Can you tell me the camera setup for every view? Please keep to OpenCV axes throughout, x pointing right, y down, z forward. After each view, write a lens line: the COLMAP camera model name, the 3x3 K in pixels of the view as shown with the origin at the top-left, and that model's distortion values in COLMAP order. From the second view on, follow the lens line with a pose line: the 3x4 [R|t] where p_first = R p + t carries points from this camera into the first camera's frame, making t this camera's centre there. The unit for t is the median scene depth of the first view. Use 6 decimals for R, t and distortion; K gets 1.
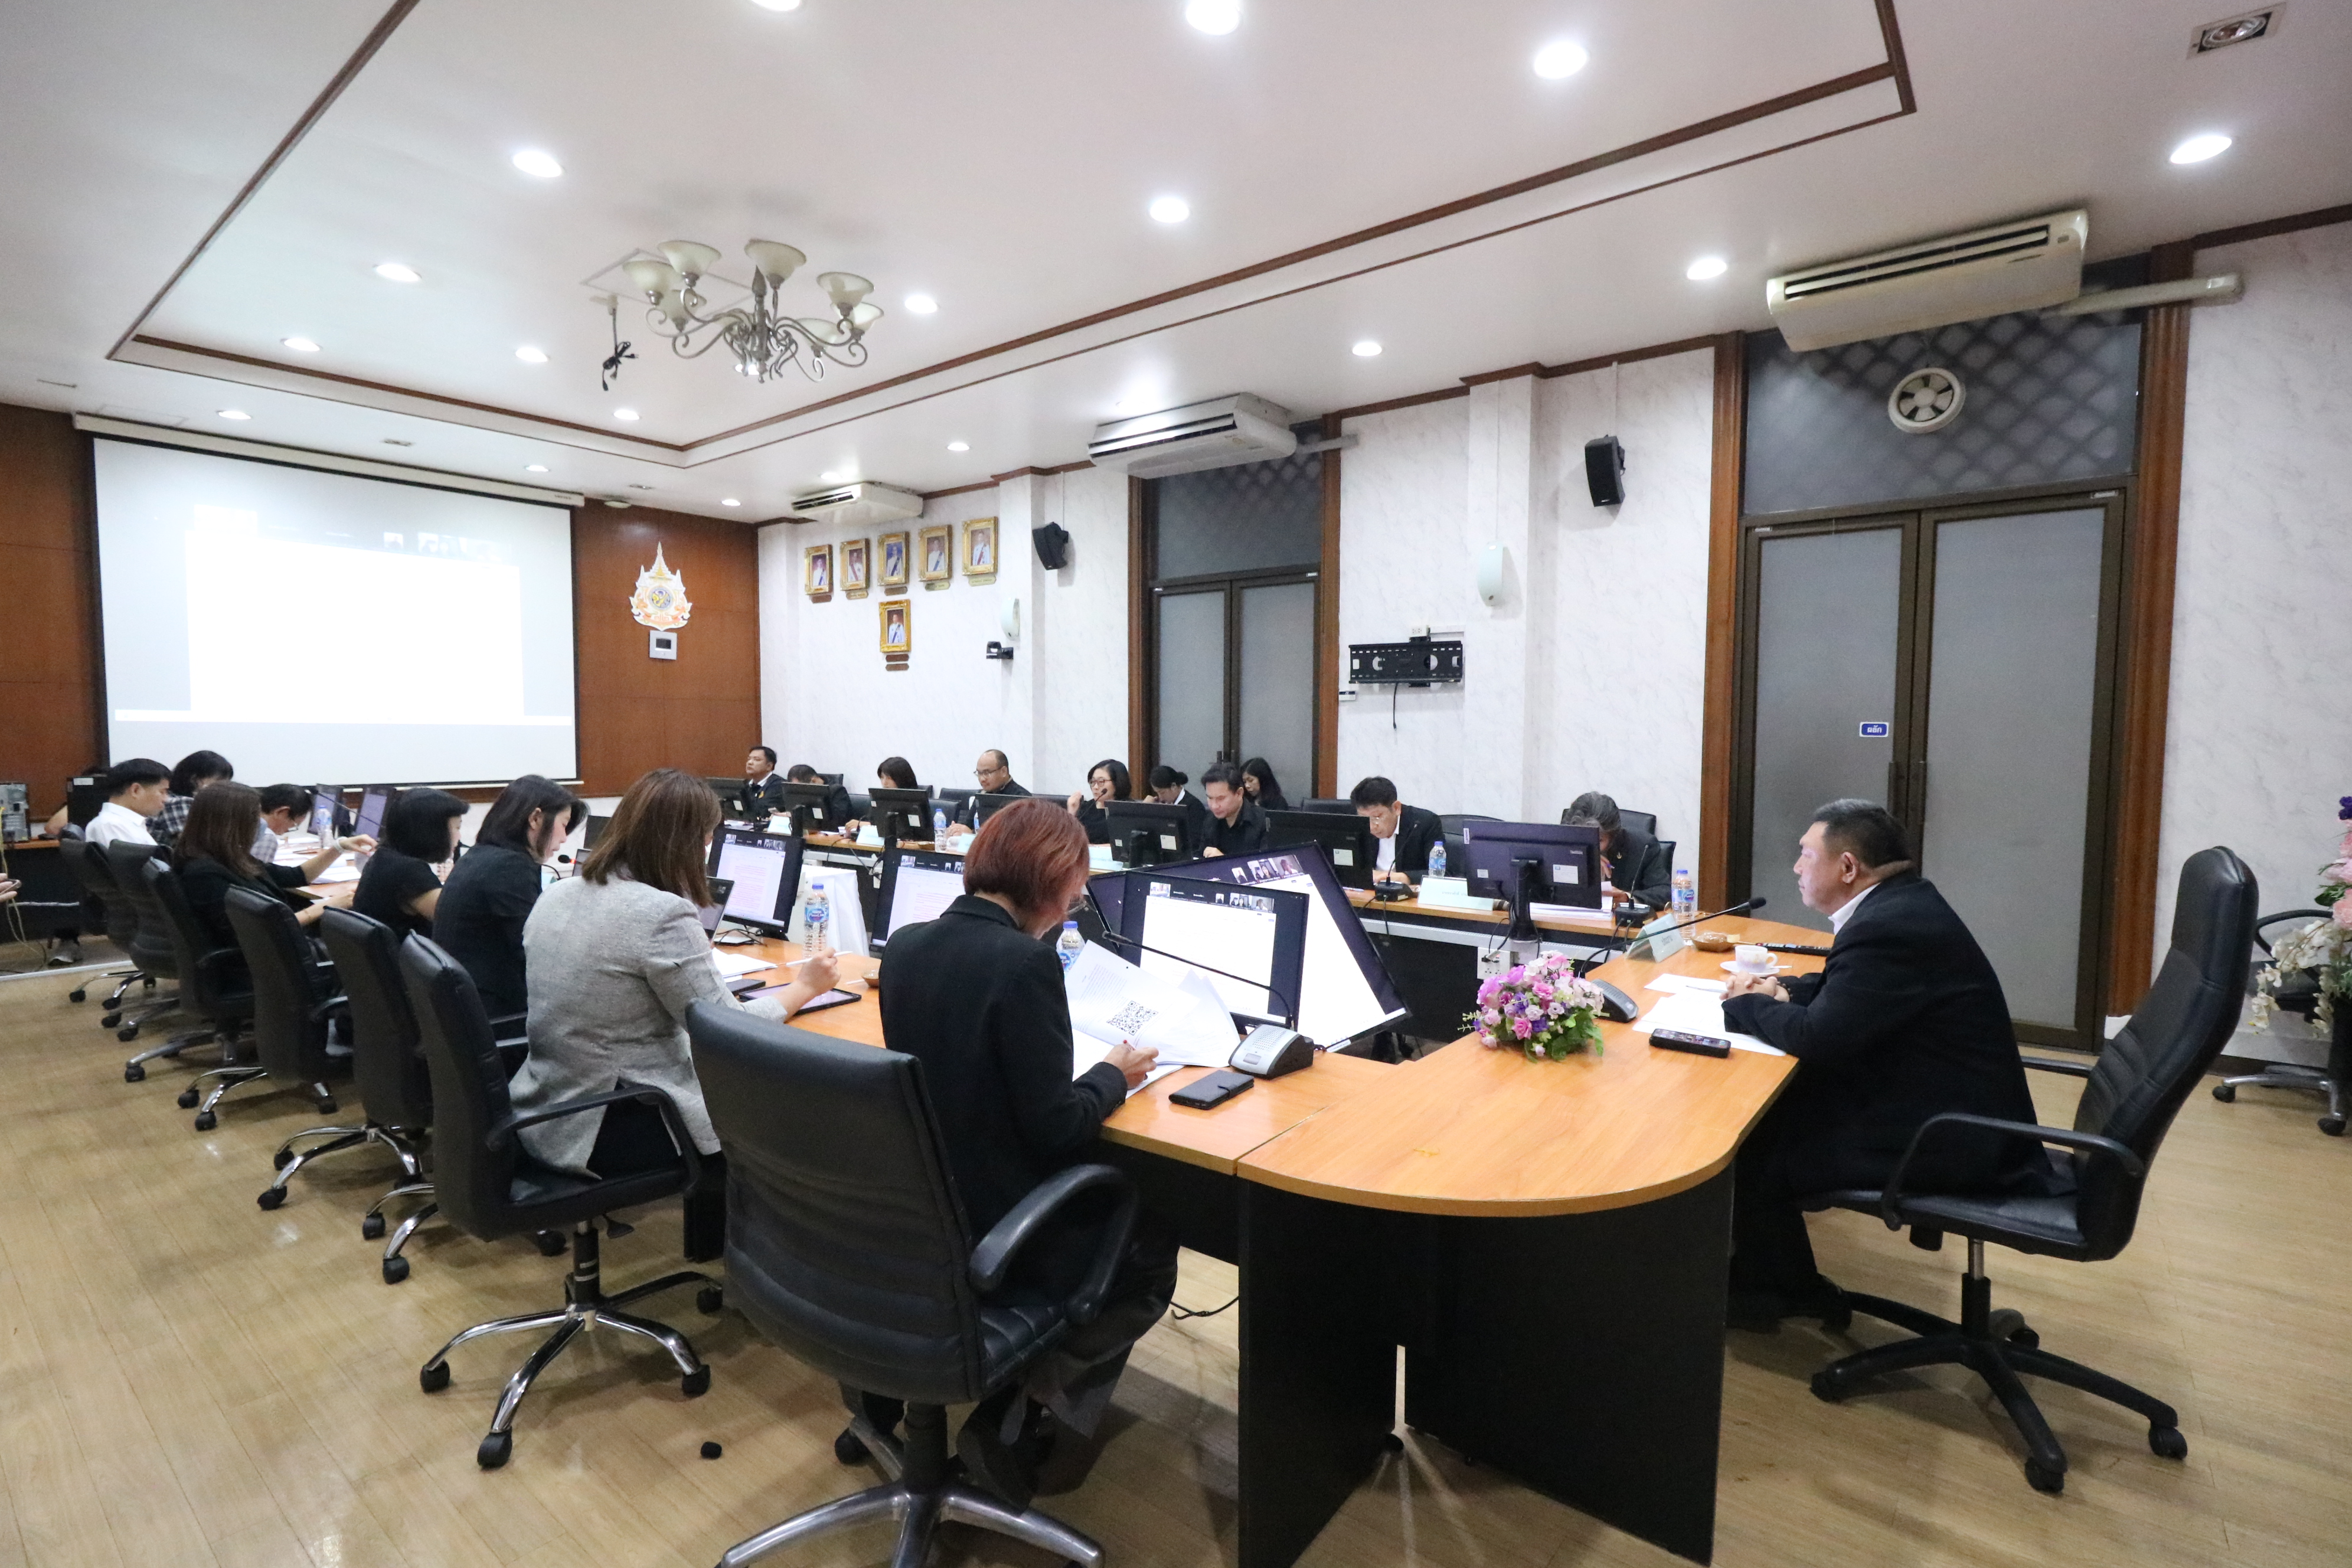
lens RADIAL K [[1088.8, 0, 1185.0], [0, 1088.8, 791.7], [0, 0, 1]] dist [0.004765, -0.002374]
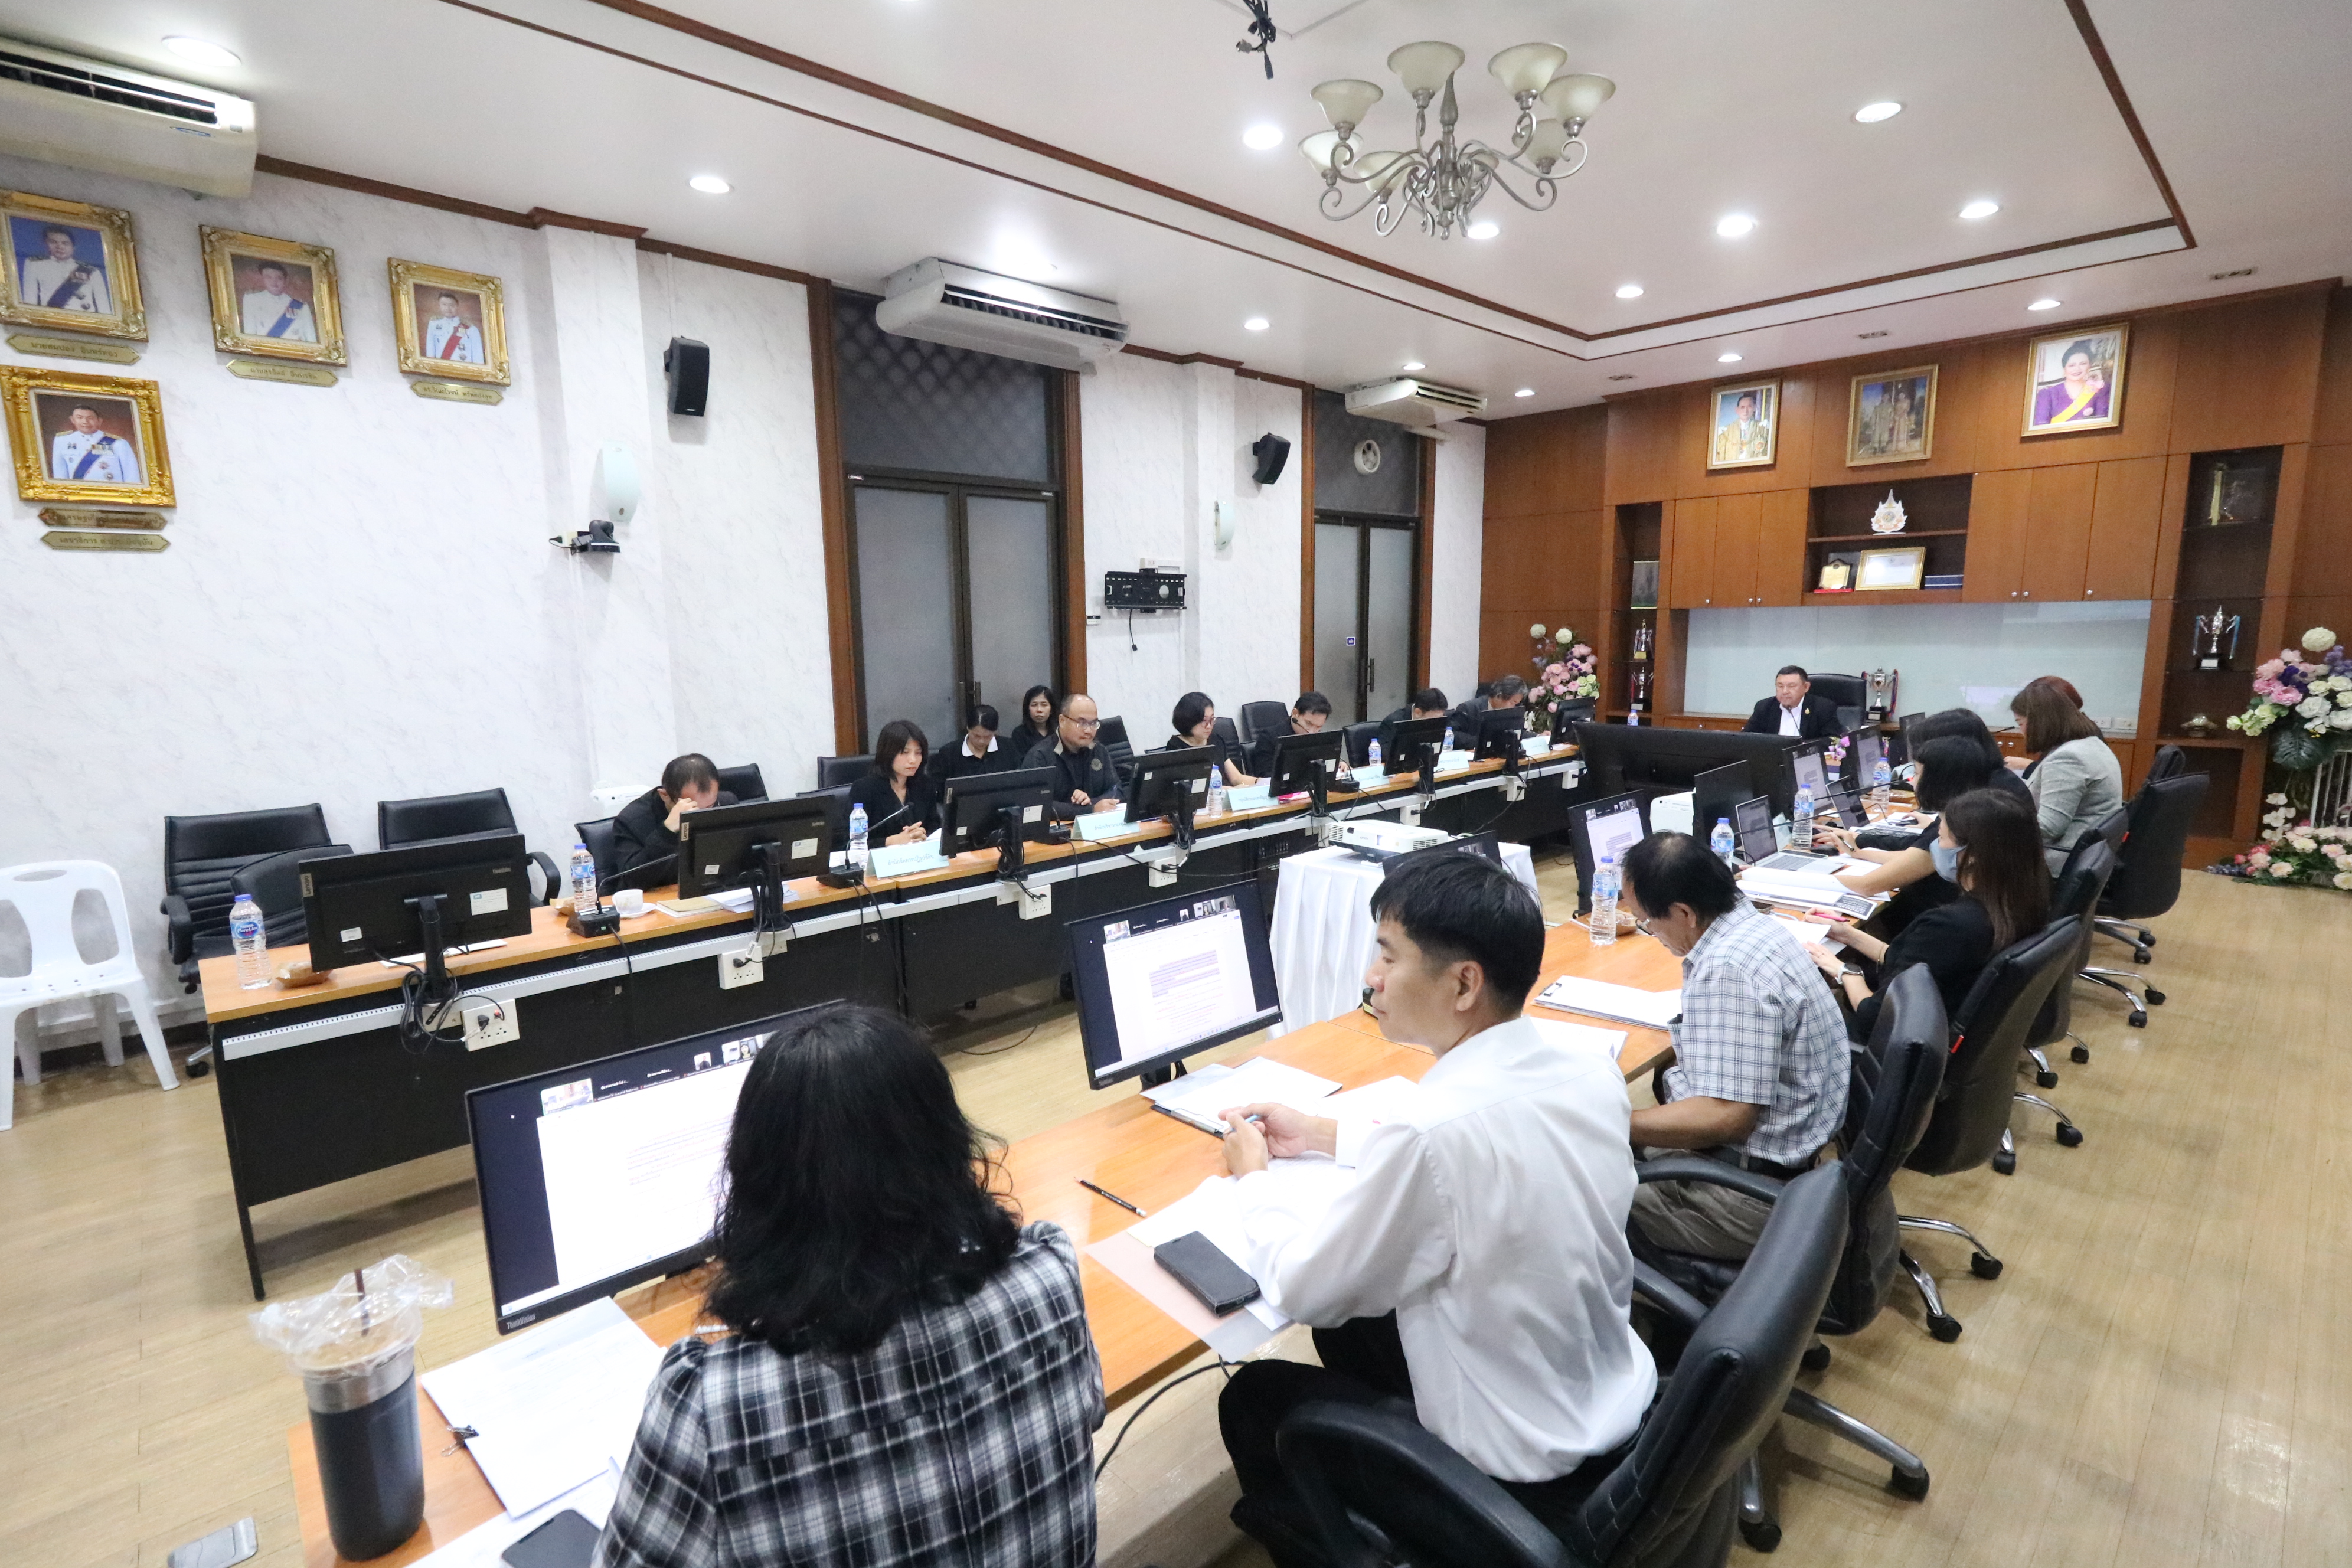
lens RADIAL K [[1088.8, 0, 1185.5], [0, 1088.8, 788.6], [0, 0, 1]] dist [0.004765, -0.002374]
pose [[0.145392, -0.157428, 0.976769, -1.004625], [0.069705, 0.986436, 0.148610, -0.088438], [-0.986916, 0.046479, 0.154393, 0.864957]]
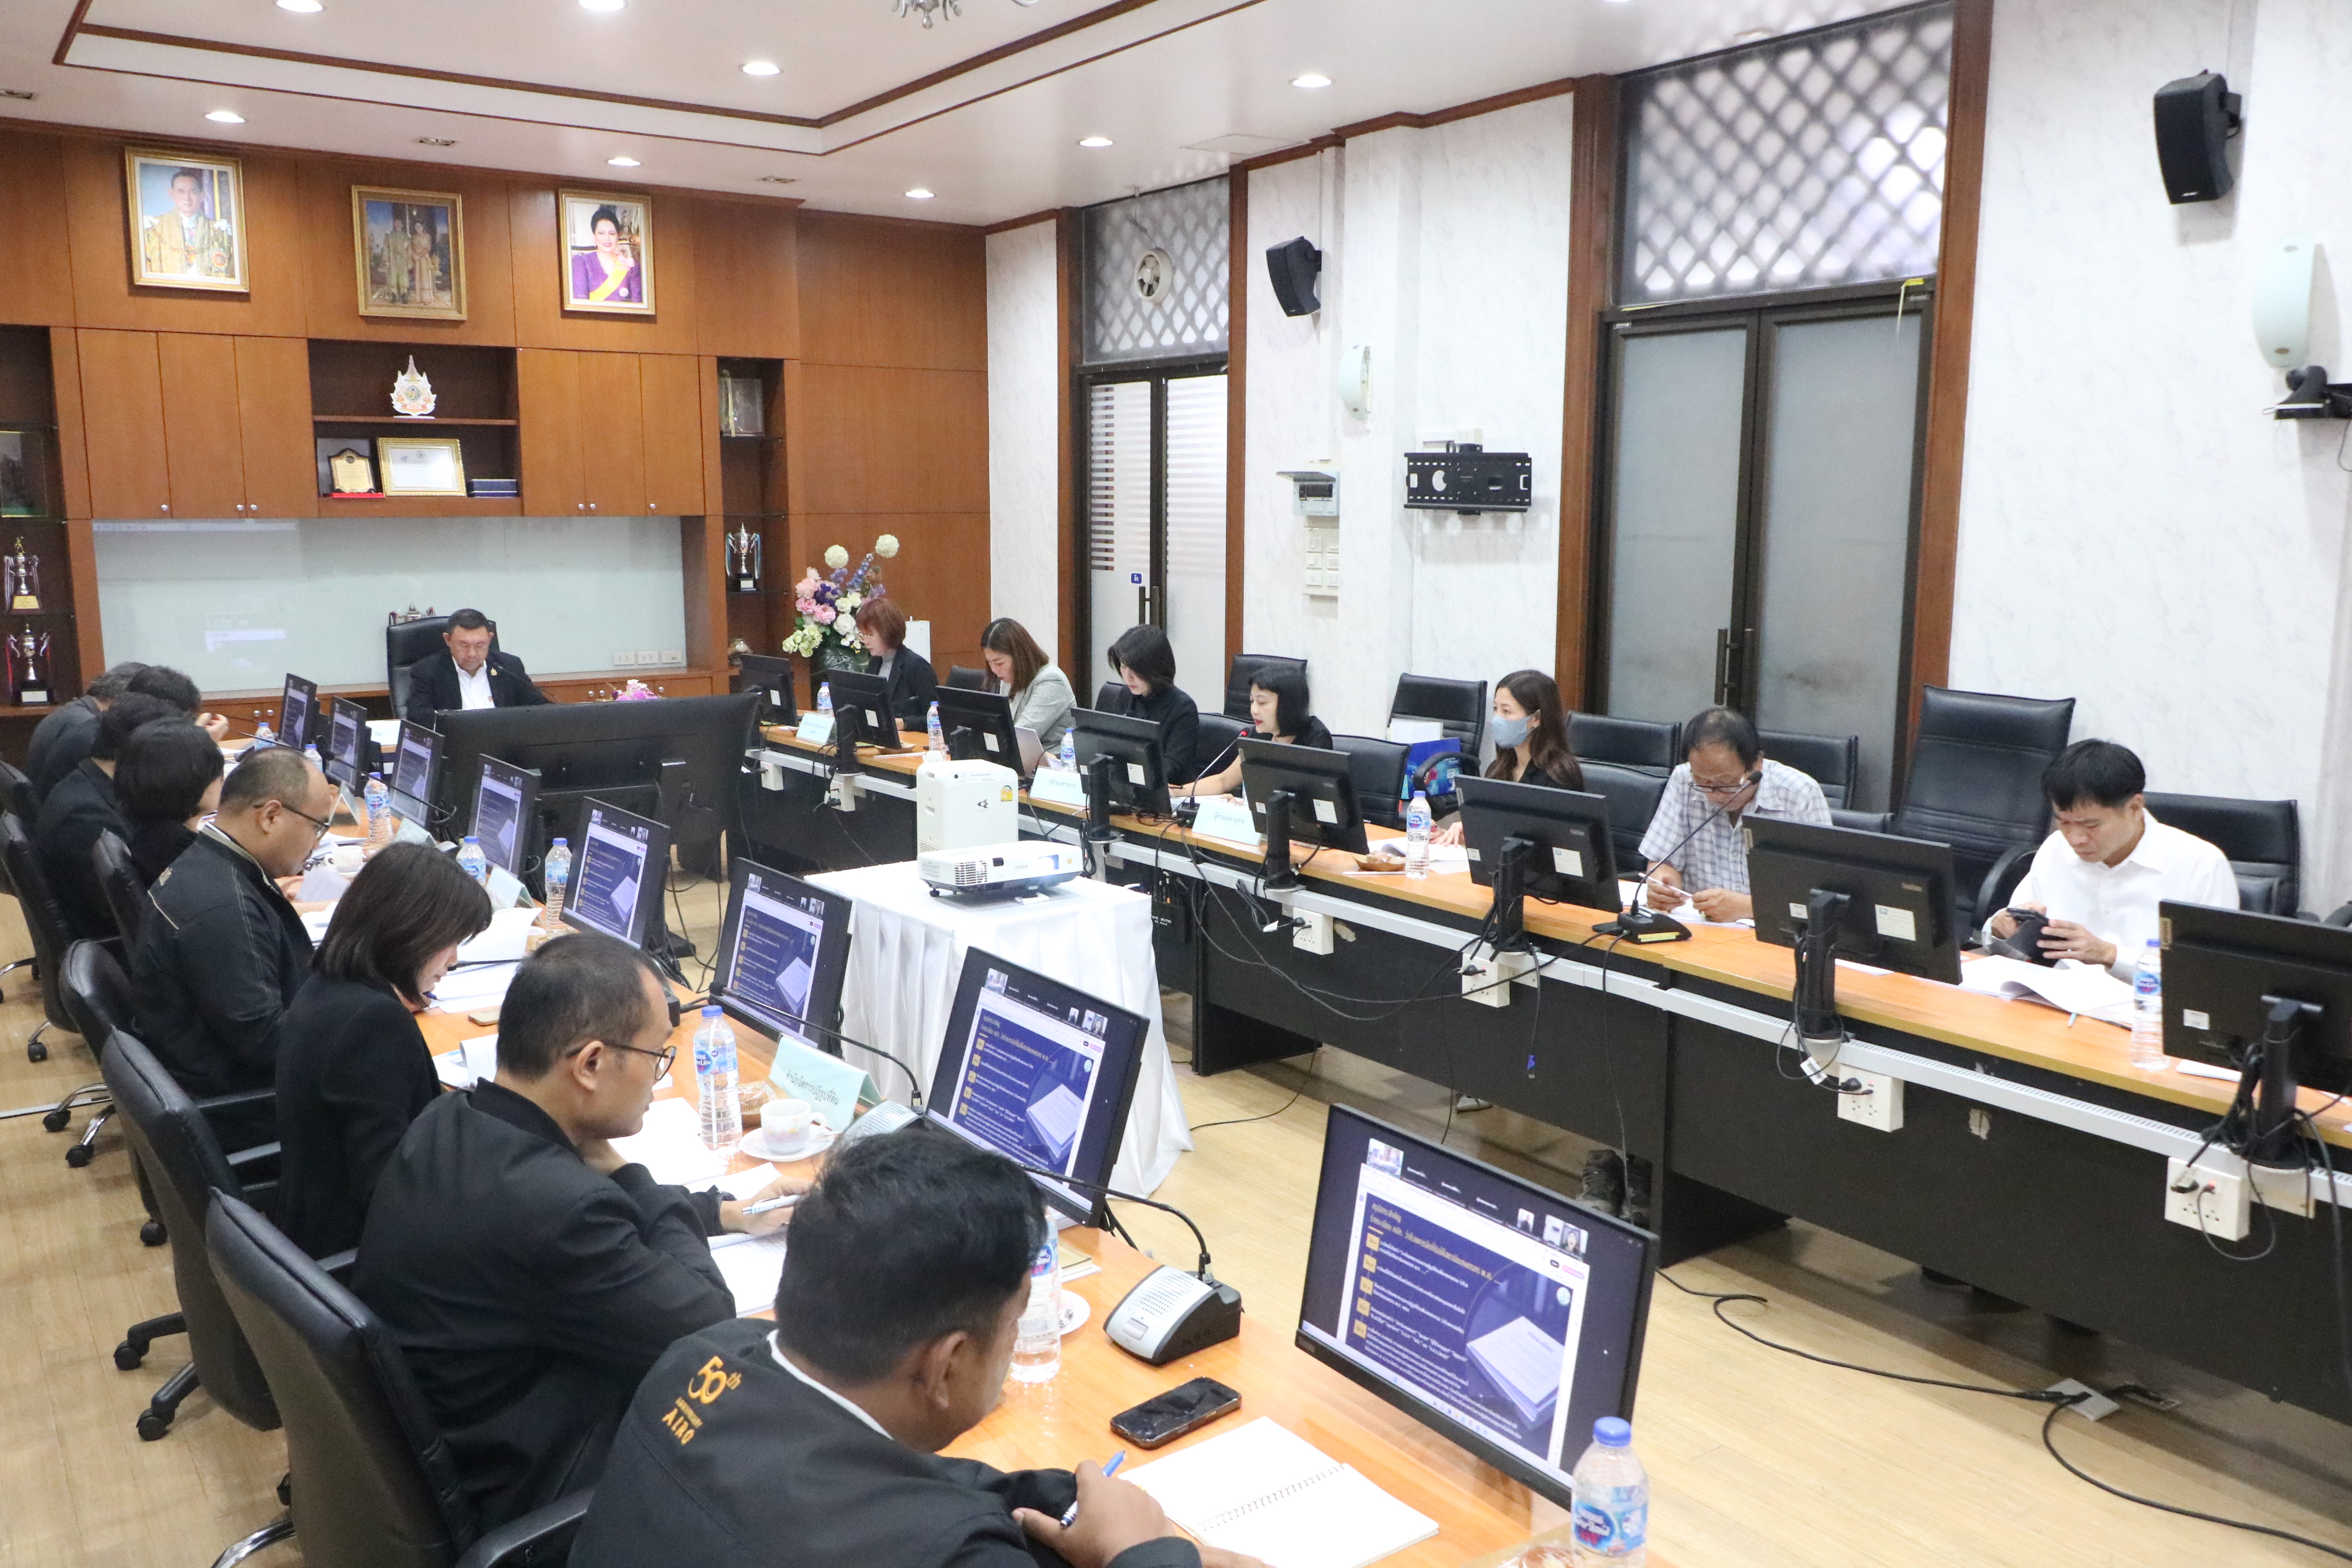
lens RADIAL K [[1857.2, 0, 1160.6], [0, 1857.2, 798.9], [0, 0, 1]] dist [-0.021337, 0.027123]
pose [[-0.957756, -0.052704, 0.282712, -0.636475], [0.009116, 0.977006, 0.213019, -0.147864], [-0.287438, 0.206597, -0.935252, 1.563592]]
